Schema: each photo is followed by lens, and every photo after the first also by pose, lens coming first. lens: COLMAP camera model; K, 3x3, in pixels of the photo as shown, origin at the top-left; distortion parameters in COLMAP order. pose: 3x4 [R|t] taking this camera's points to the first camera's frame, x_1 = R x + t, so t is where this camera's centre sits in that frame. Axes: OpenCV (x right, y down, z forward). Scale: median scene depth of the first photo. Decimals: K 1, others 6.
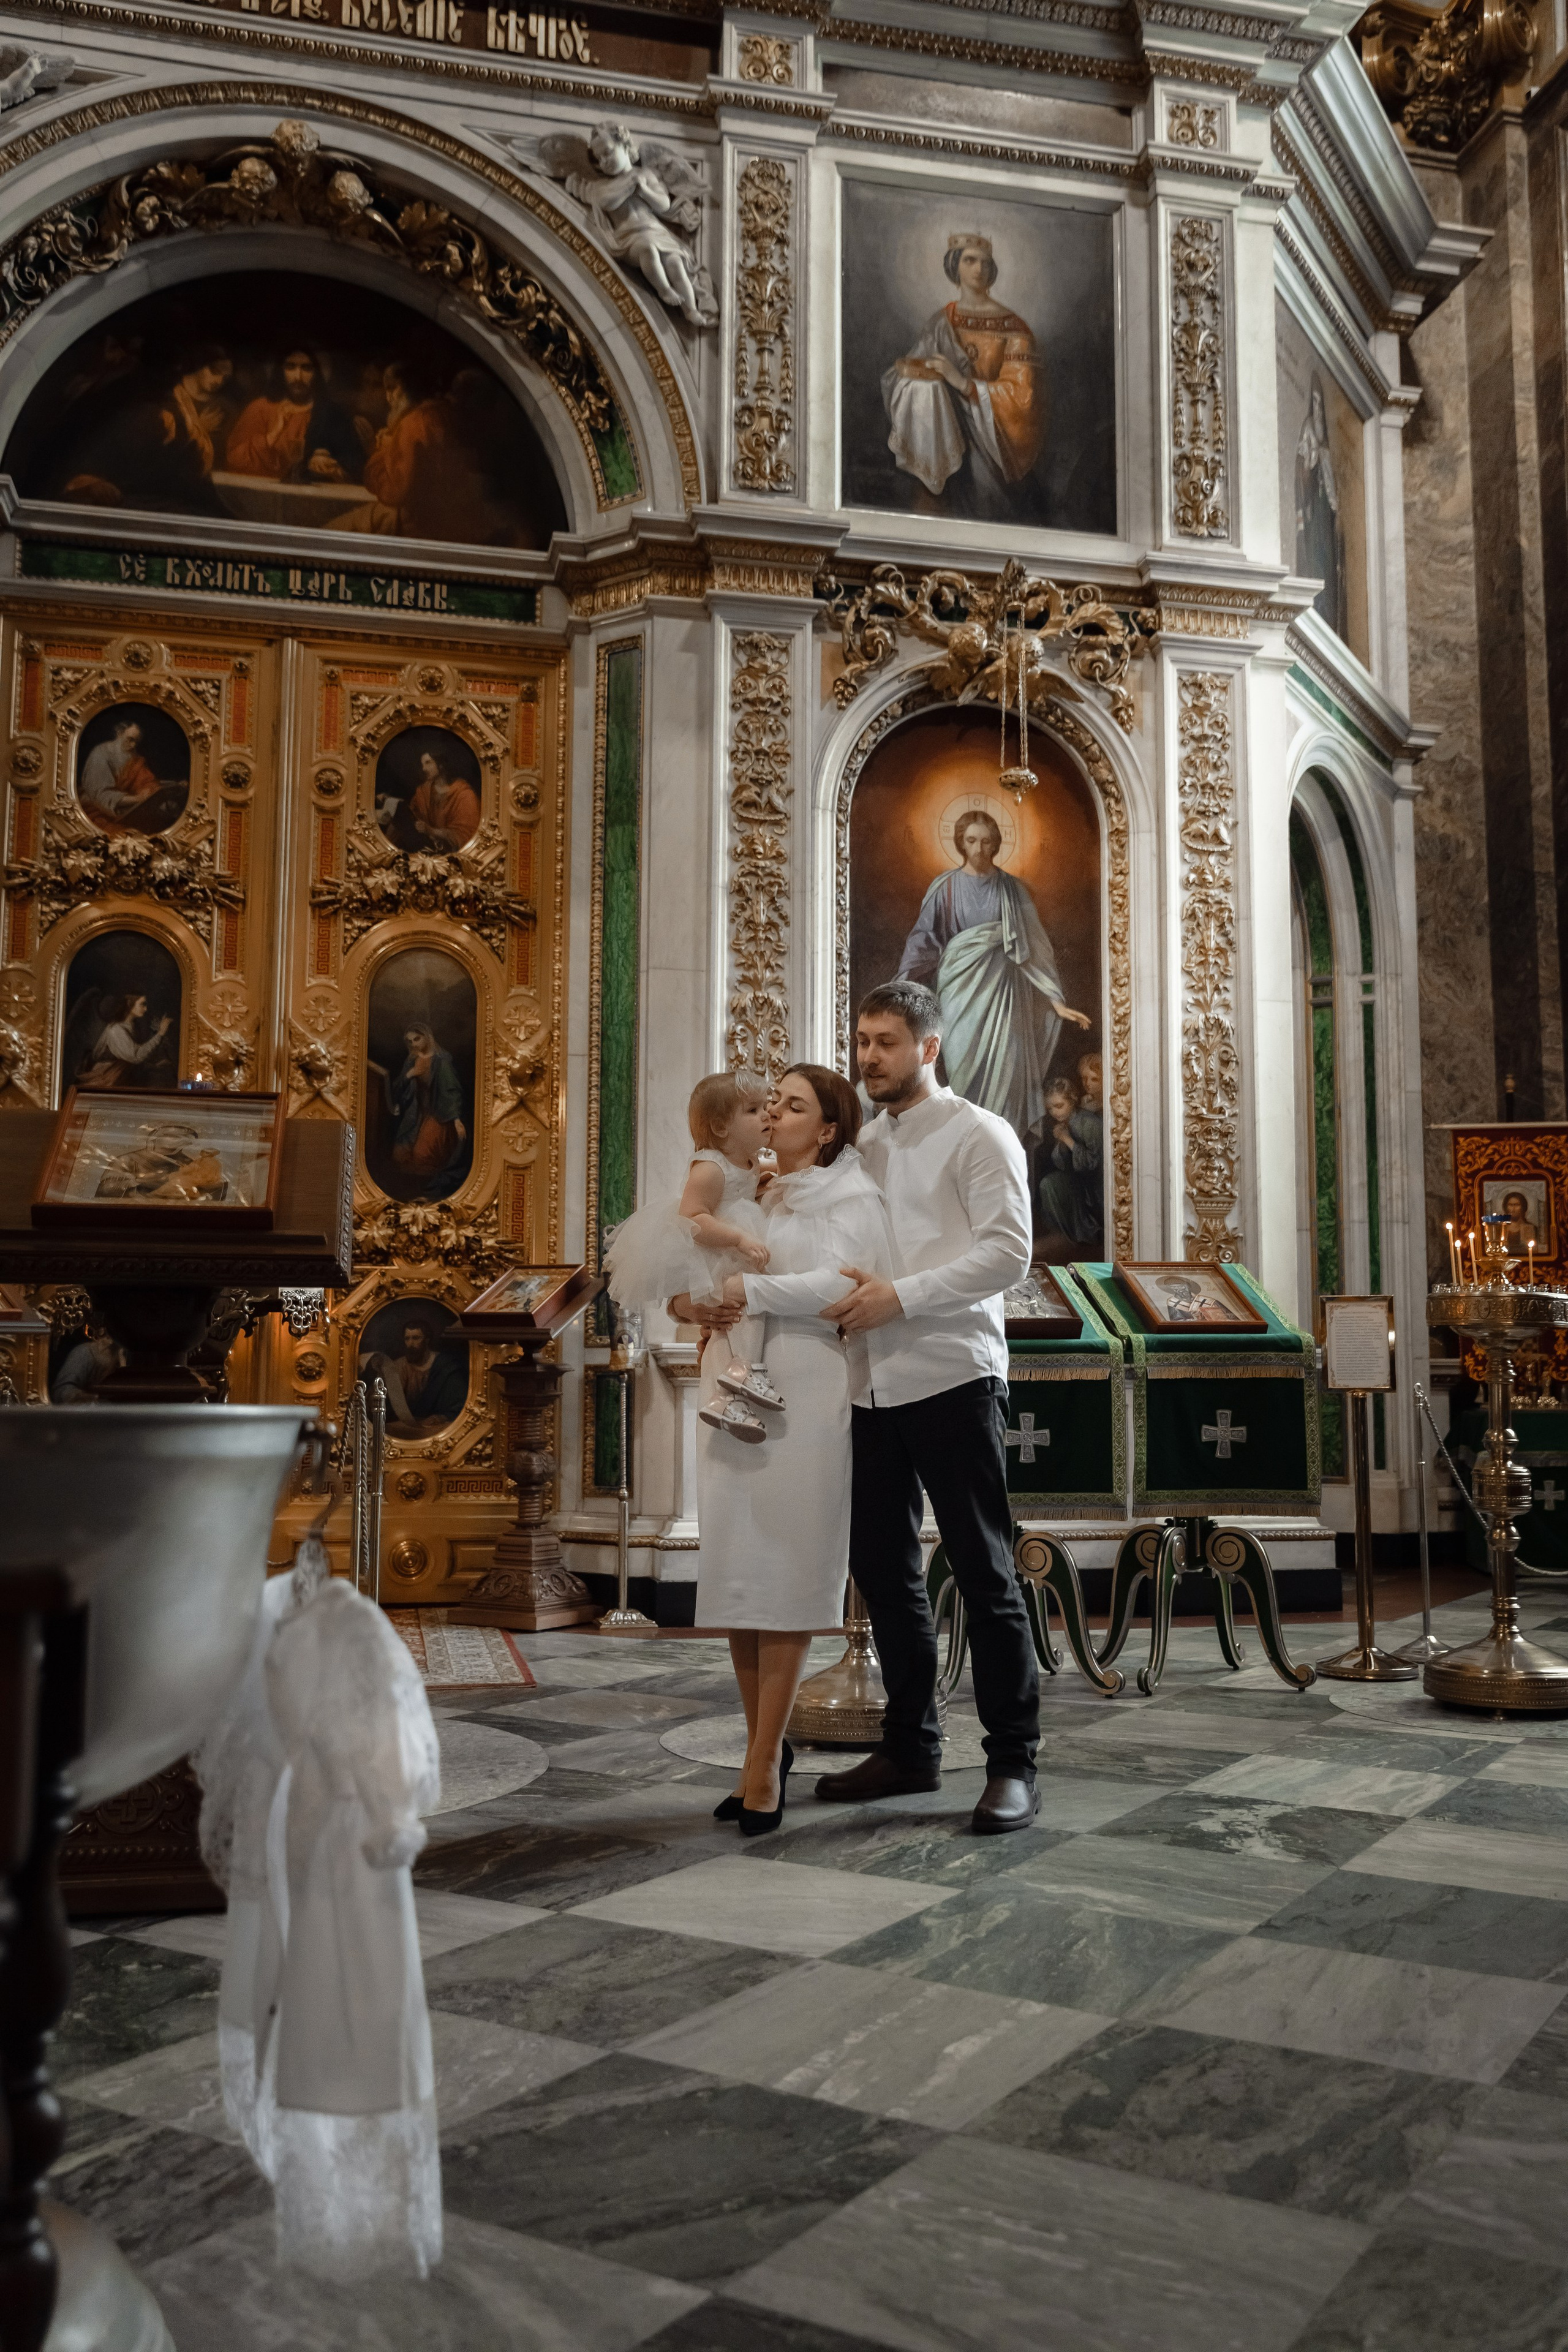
lens RADIAL K [[1968.5, 0, 784.0], [0, 1968.5, 1176.0], [0, 0, 1]] dist [0.003596, -0.008195]
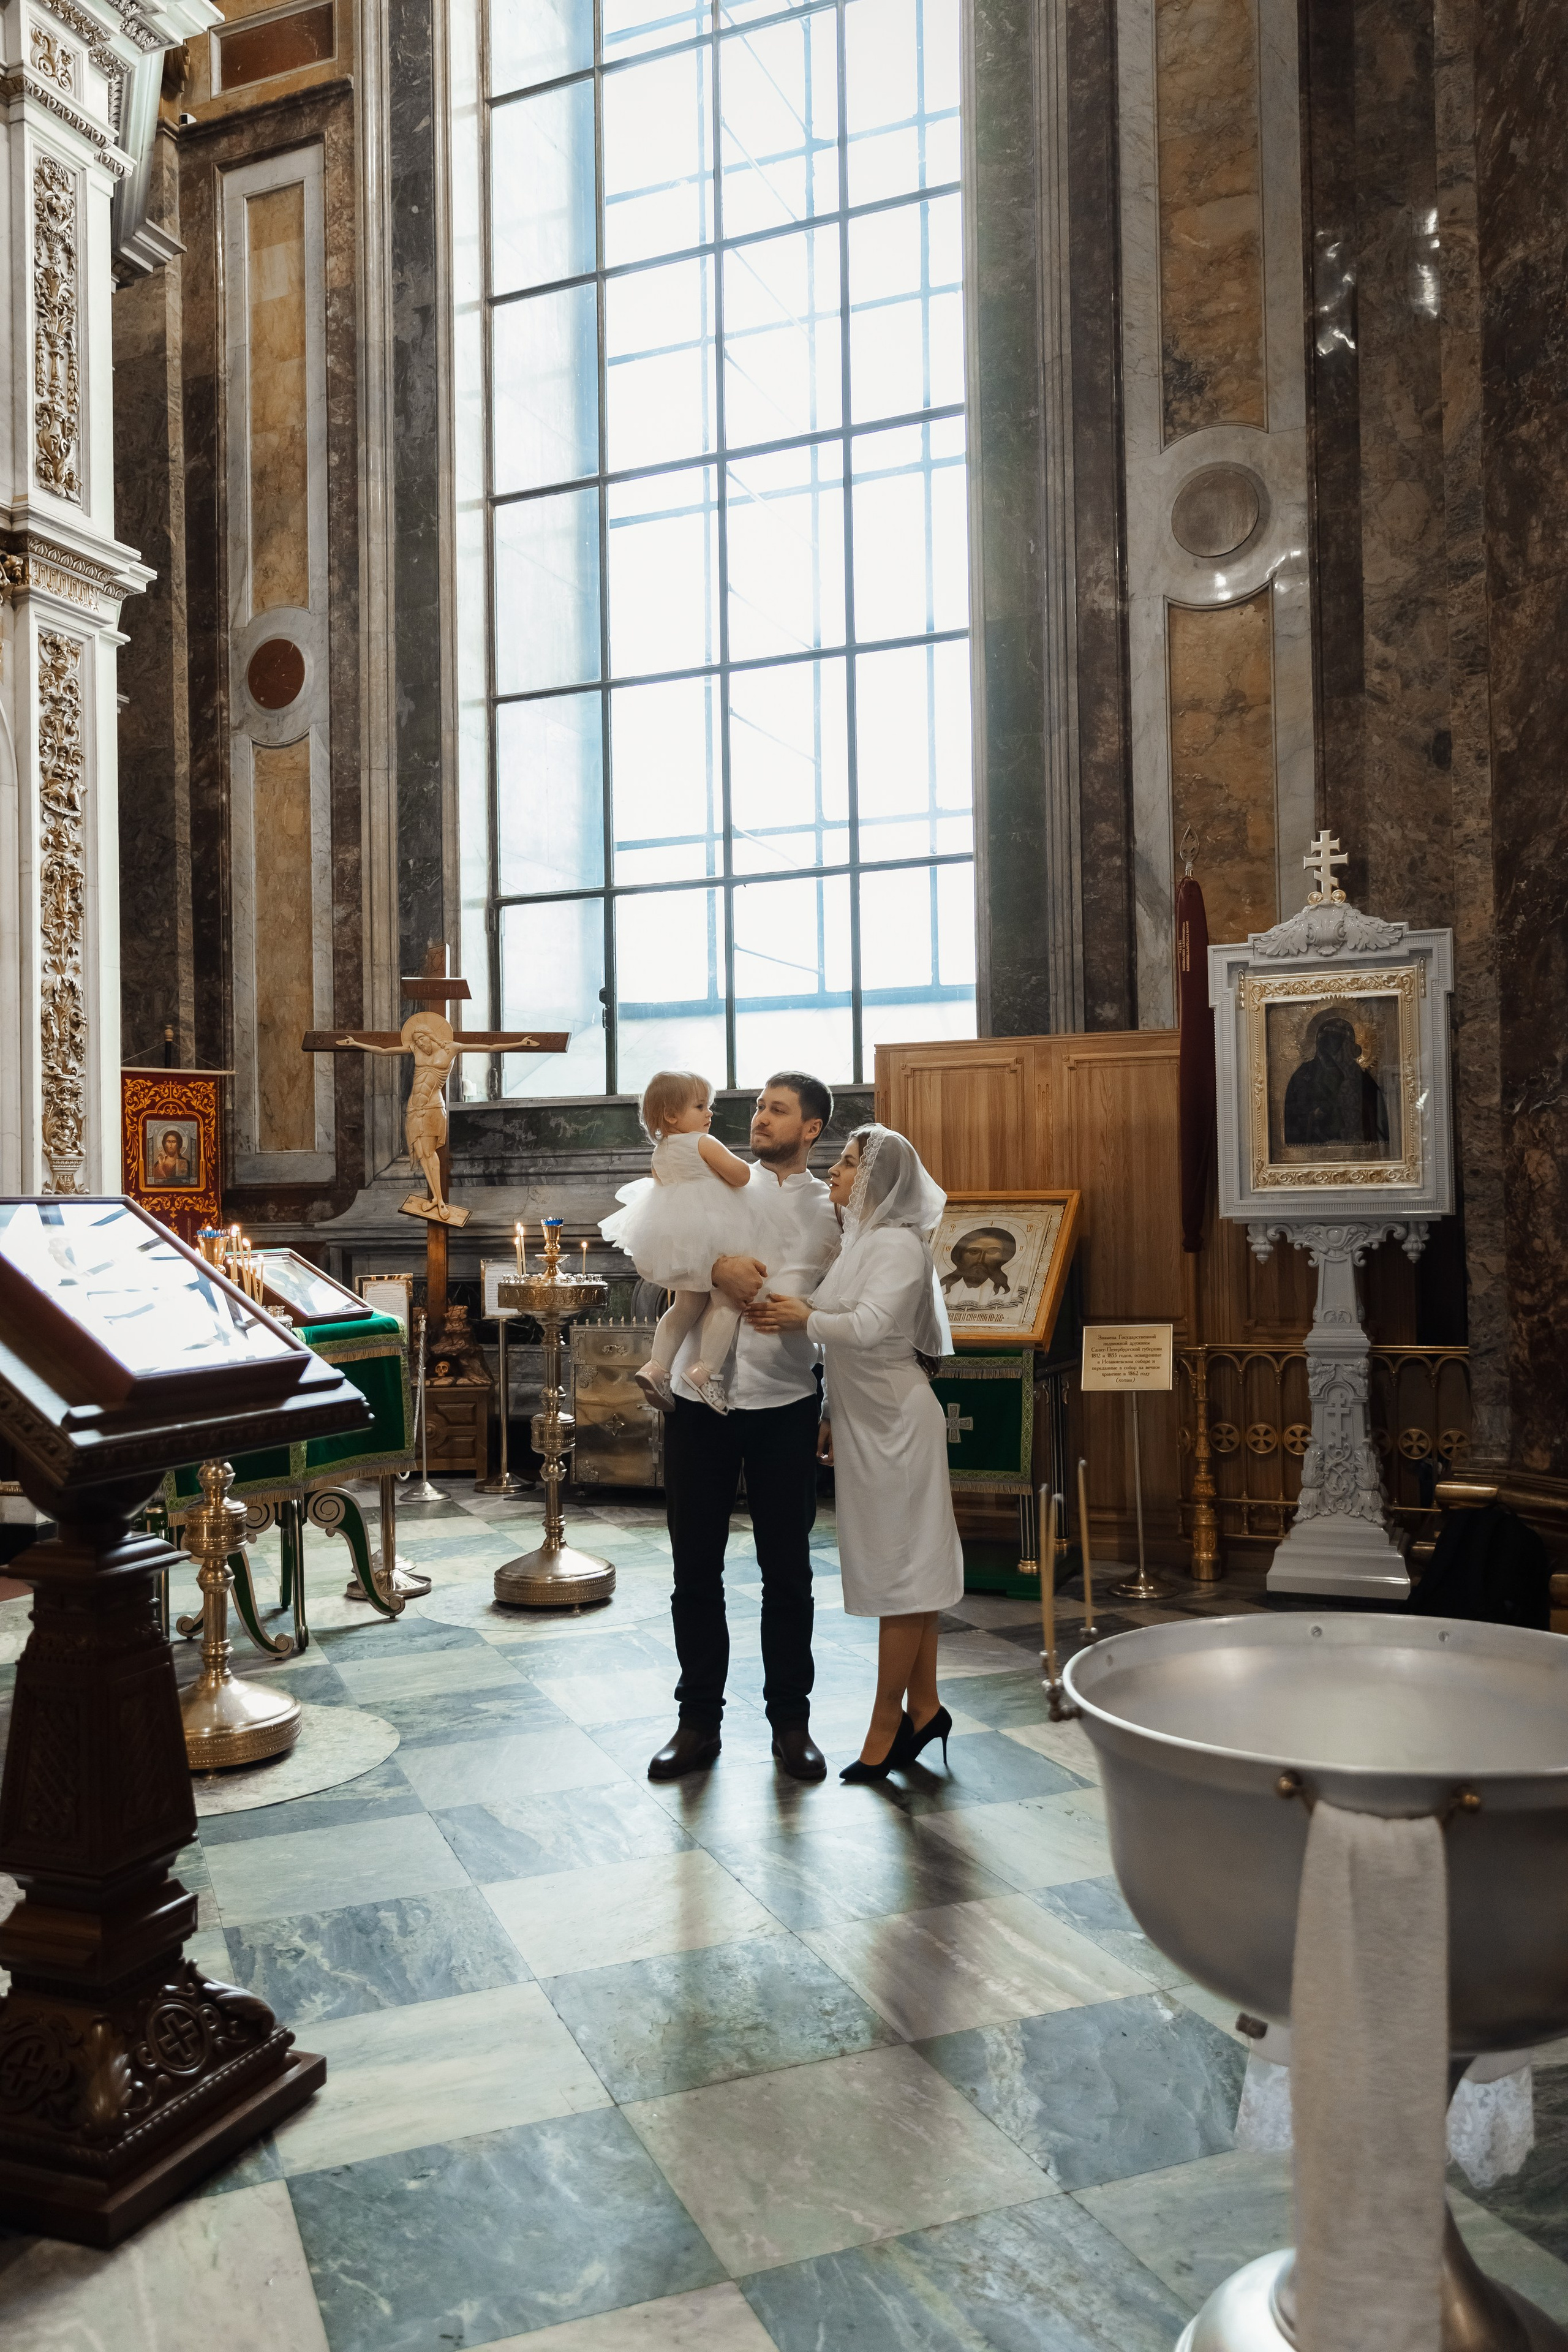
lens RADIAL K [[1815.9, 0, 784.0], [0, 1815.9, 1176.0], [0, 0, 1]] dist [-0.001451, 0.000495]
pose [[0.567781, -0.000586, 0.823179, -0.346973], [-0.072033, 0.996128, 0.050393, -0.052503], [-0.820022, -0.087908, 0.565541, 0.143769]]
